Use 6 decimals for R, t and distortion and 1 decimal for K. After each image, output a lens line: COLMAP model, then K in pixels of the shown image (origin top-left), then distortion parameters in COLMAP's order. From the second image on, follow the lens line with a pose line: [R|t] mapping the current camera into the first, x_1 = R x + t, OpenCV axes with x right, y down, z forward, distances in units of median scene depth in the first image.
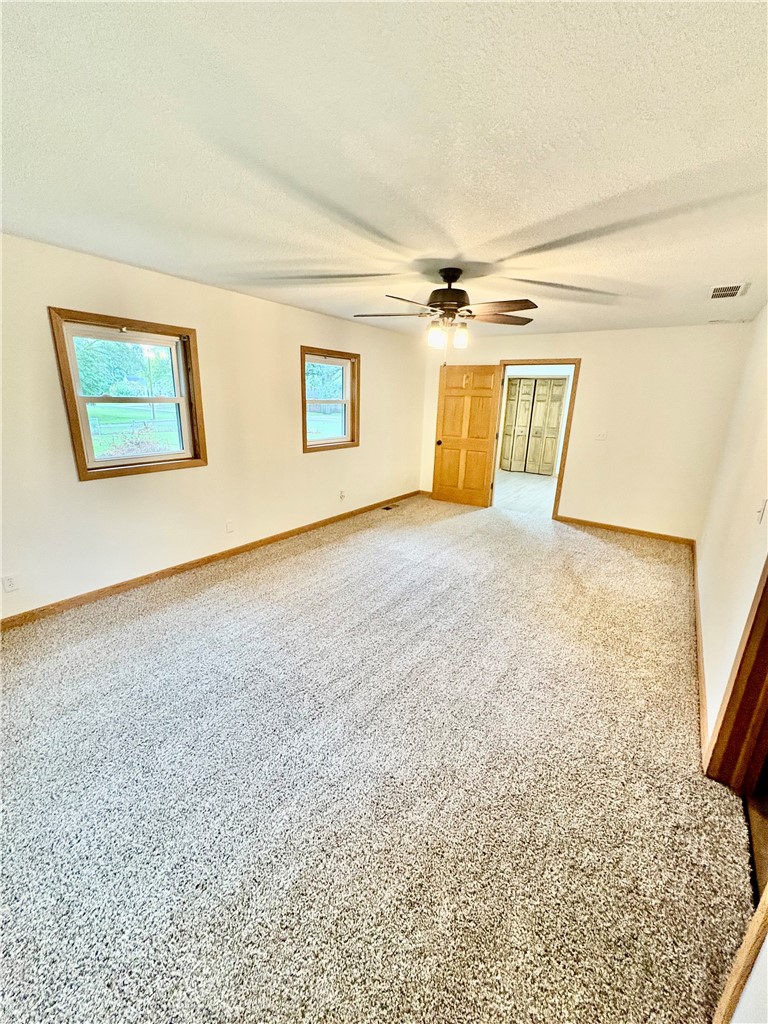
lens RADIAL K [[410.4, 0, 384.2], [0, 410.4, 514.3], [0, 0, 1]] dist [-0.001890, 0.000404]
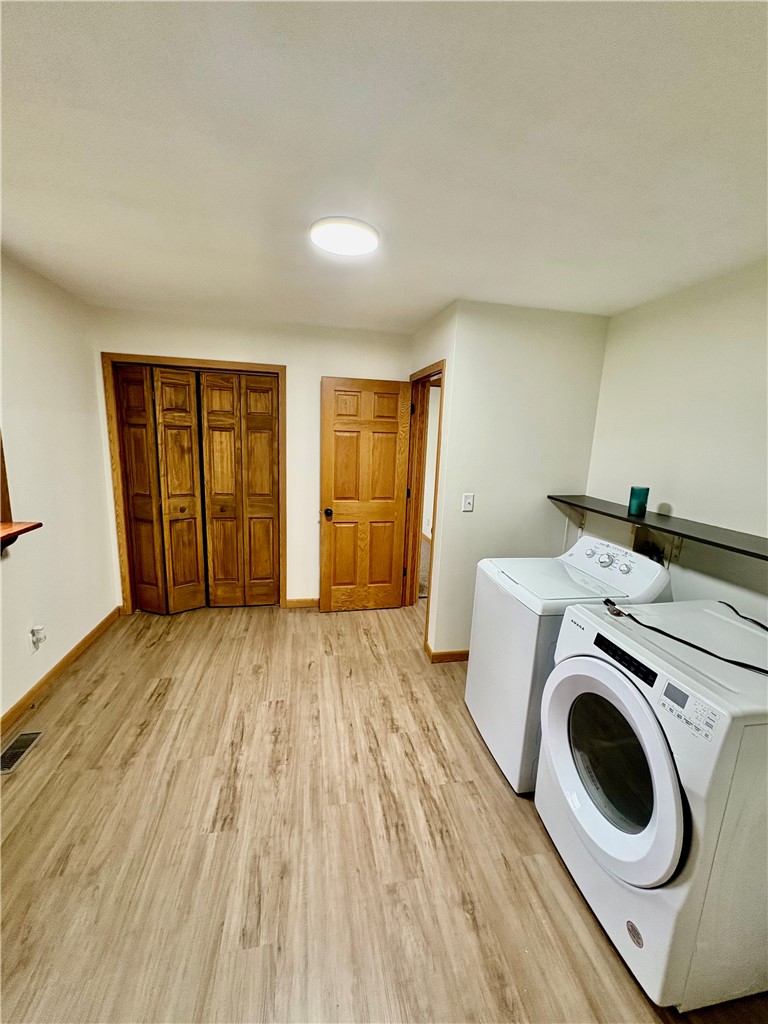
lens RADIAL K [[410.4, 0, 385.4], [0, 410.4, 511.2], [0, 0, 1]] dist [-0.001890, 0.000404]
pose [[0.679741, -0.140154, 0.719937, 0.197448], [0.181507, 0.983186, 0.020029, -0.177647], [-0.710639, 0.117059, 0.693750, 0.625327]]
